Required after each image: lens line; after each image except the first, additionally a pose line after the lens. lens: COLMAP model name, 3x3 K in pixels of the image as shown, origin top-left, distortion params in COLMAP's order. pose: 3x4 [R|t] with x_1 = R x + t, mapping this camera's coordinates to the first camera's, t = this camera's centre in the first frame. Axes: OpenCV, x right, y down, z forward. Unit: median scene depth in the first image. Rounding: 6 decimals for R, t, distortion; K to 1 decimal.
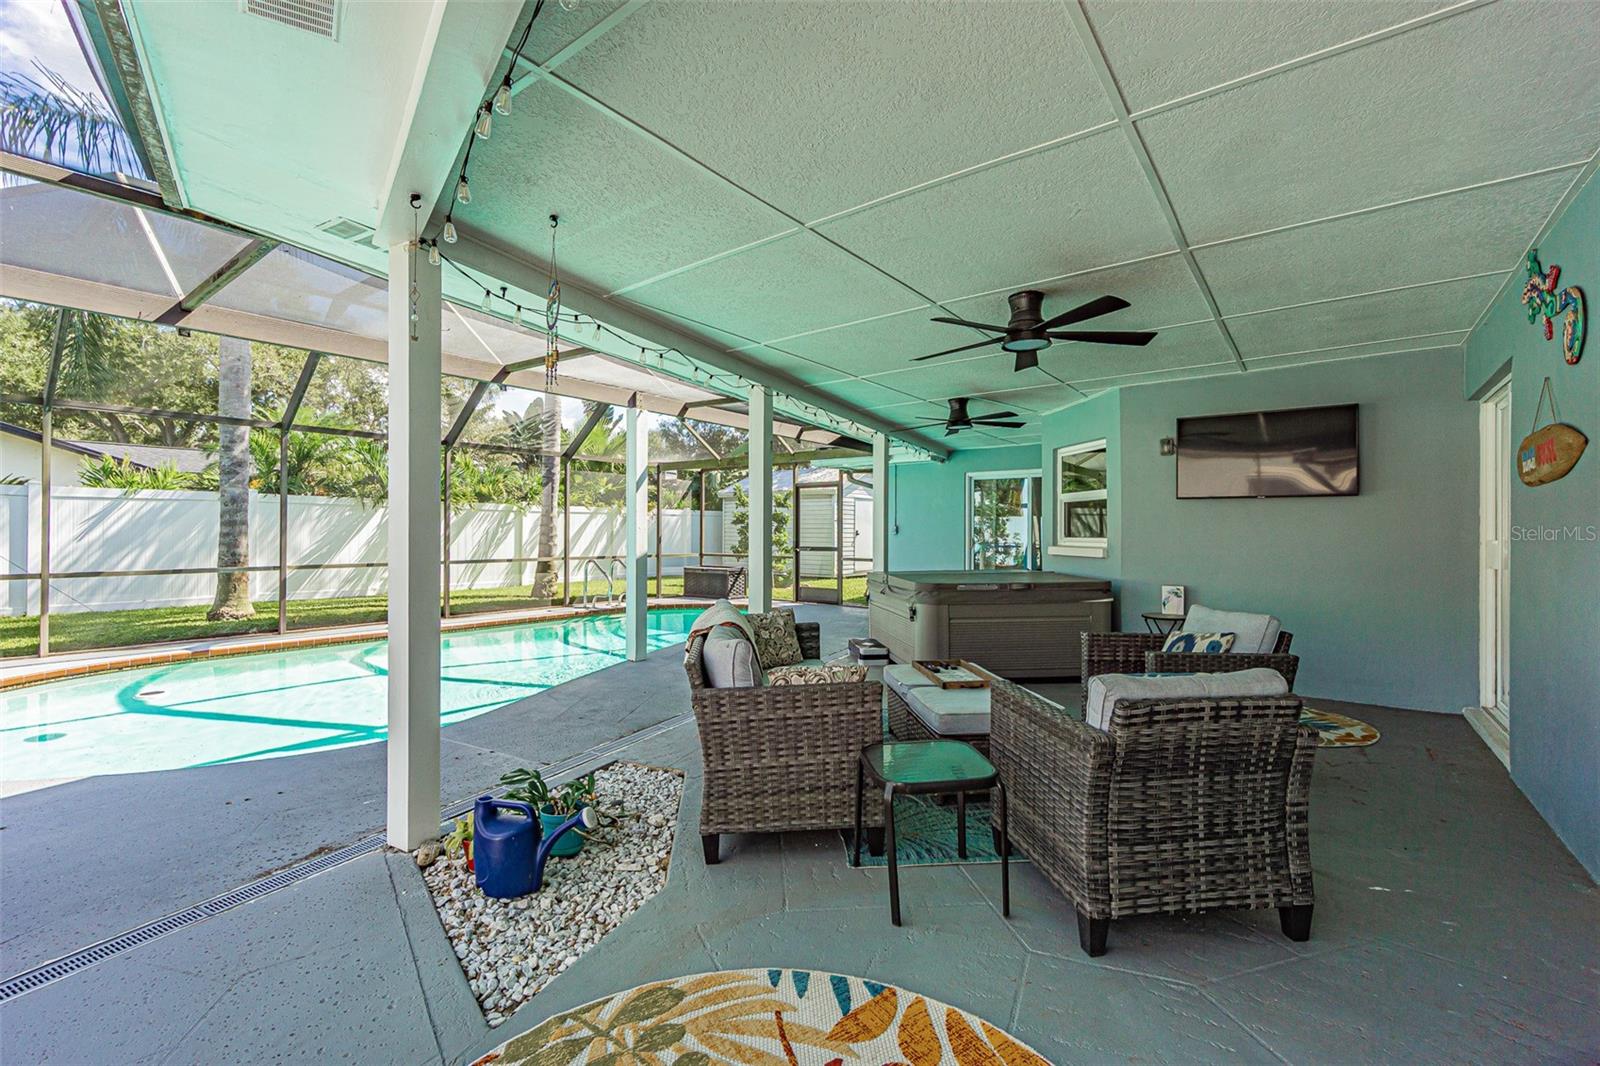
lens RADIAL K [[690.2, 0, 800.8], [0, 690.2, 533.1], [0, 0, 1]] dist [-0.005108, 0.000300]
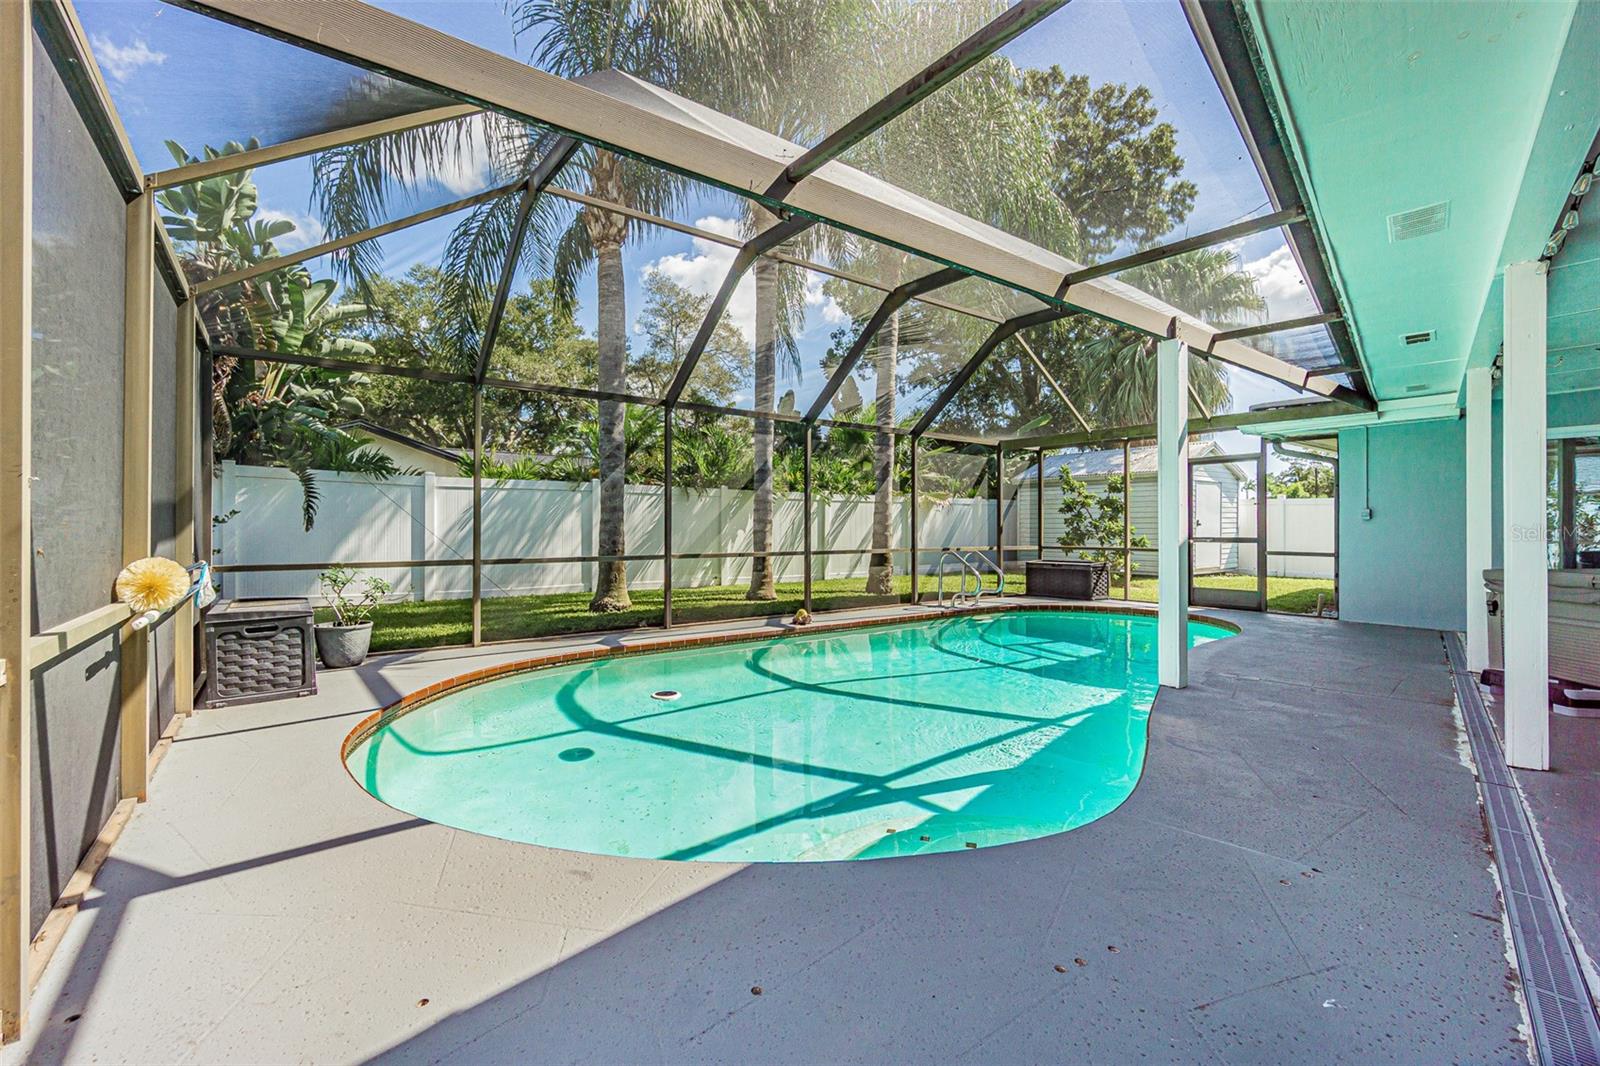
lens RADIAL K [[690.2, 0, 799.3], [0, 690.2, 530.2], [0, 0, 1]] dist [-0.005108, 0.000300]
pose [[0.963827, -0.001033, -0.266525, -0.247184], [0.001473, 0.999998, 0.001451, 0.010222], [0.266523, -0.001791, 0.963827, 0.112871]]
